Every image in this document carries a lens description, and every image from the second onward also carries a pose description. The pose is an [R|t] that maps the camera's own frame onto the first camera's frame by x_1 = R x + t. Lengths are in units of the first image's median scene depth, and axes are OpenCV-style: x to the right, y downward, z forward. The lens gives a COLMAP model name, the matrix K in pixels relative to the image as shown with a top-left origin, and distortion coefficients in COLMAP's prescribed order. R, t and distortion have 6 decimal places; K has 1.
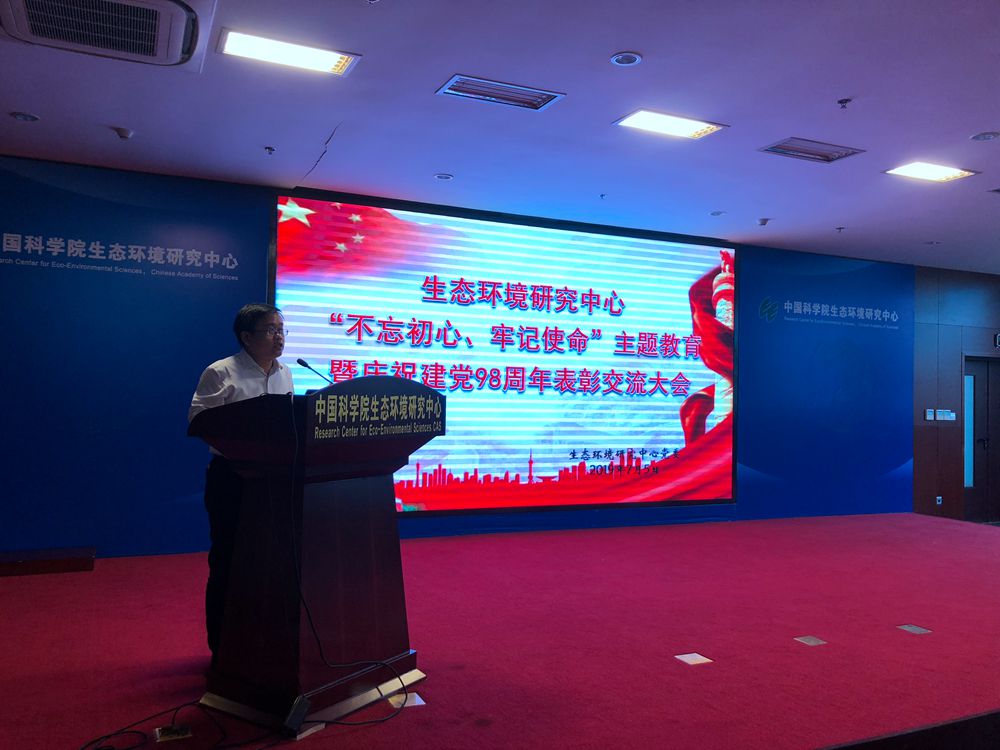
lens RADIAL K [[819.2, 0, 494.0], [0, 819.2, 376.5], [0, 0, 1]] dist [0.013679, -0.008673]
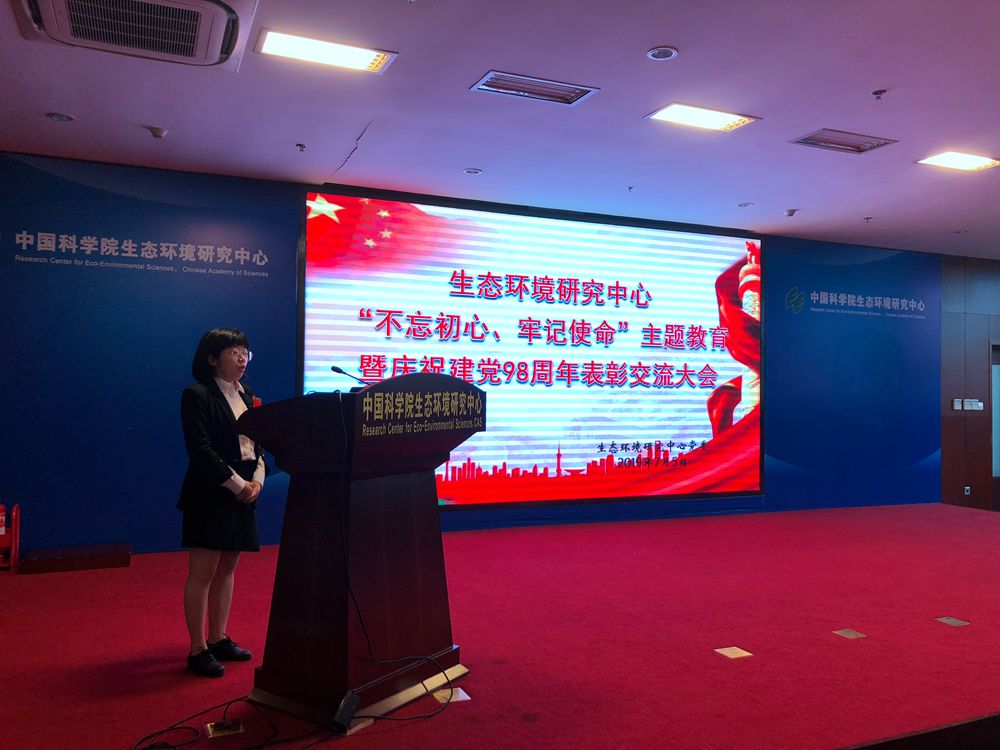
lens RADIAL K [[820.4, 0, 499.1], [0, 820.4, 369.6], [0, 0, 1]] dist [0.007128, -0.000441]
pose [[0.999893, -0.007888, -0.012359, -0.016283], [0.007910, 0.999967, 0.001781, -0.002739], [0.012344, -0.001878, 0.999922, -0.002201]]
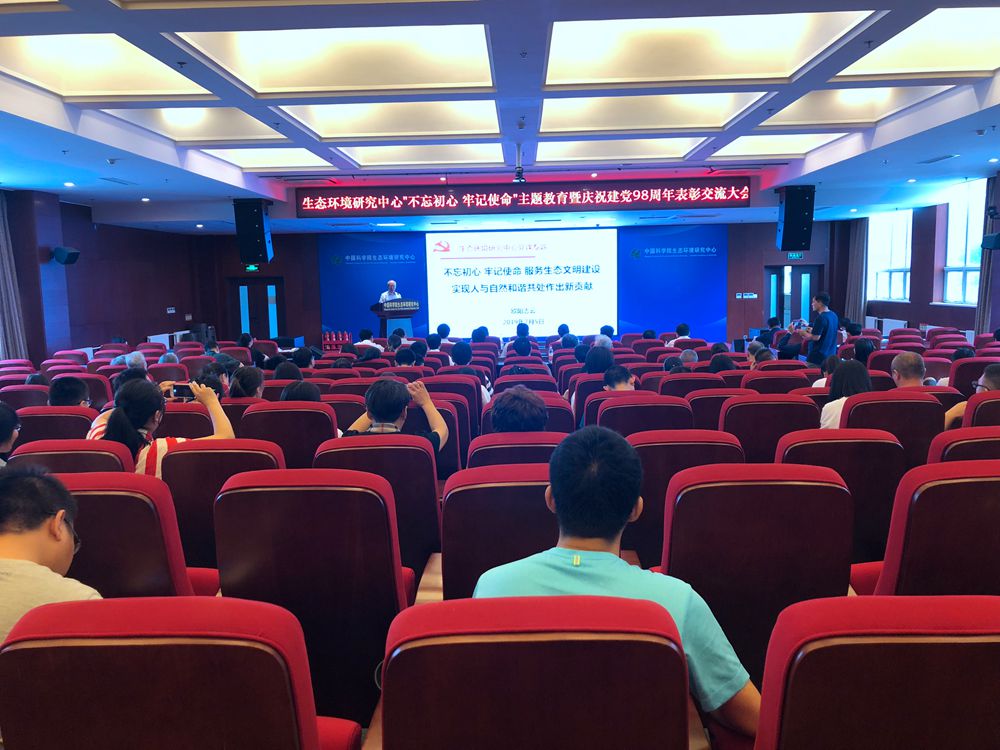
lens RADIAL K [[818.2, 0, 501.9], [0, 818.2, 371.0], [0, 0, 1]] dist [0.016457, -0.013776]
pose [[0.900960, 0.007398, -0.433839, 1.260035], [0.049985, 0.991428, 0.120711, -0.063928], [0.431013, -0.130441, 0.892868, -1.594916]]
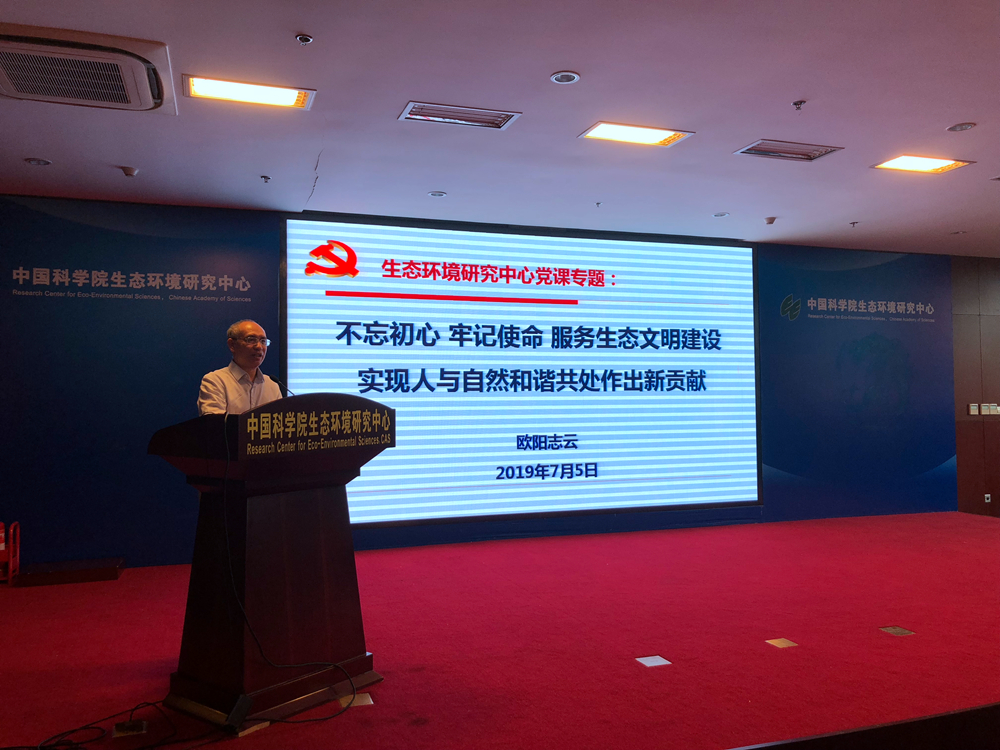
lens RADIAL K [[820.4, 0, 499.1], [0, 820.4, 369.6], [0, 0, 1]] dist [0.007128, -0.000441]
pose [[0.995396, -0.032731, -0.090091, 0.091235], [0.031477, 0.999387, -0.015313, -0.003669], [0.090537, 0.012407, 0.995816, -0.018346]]
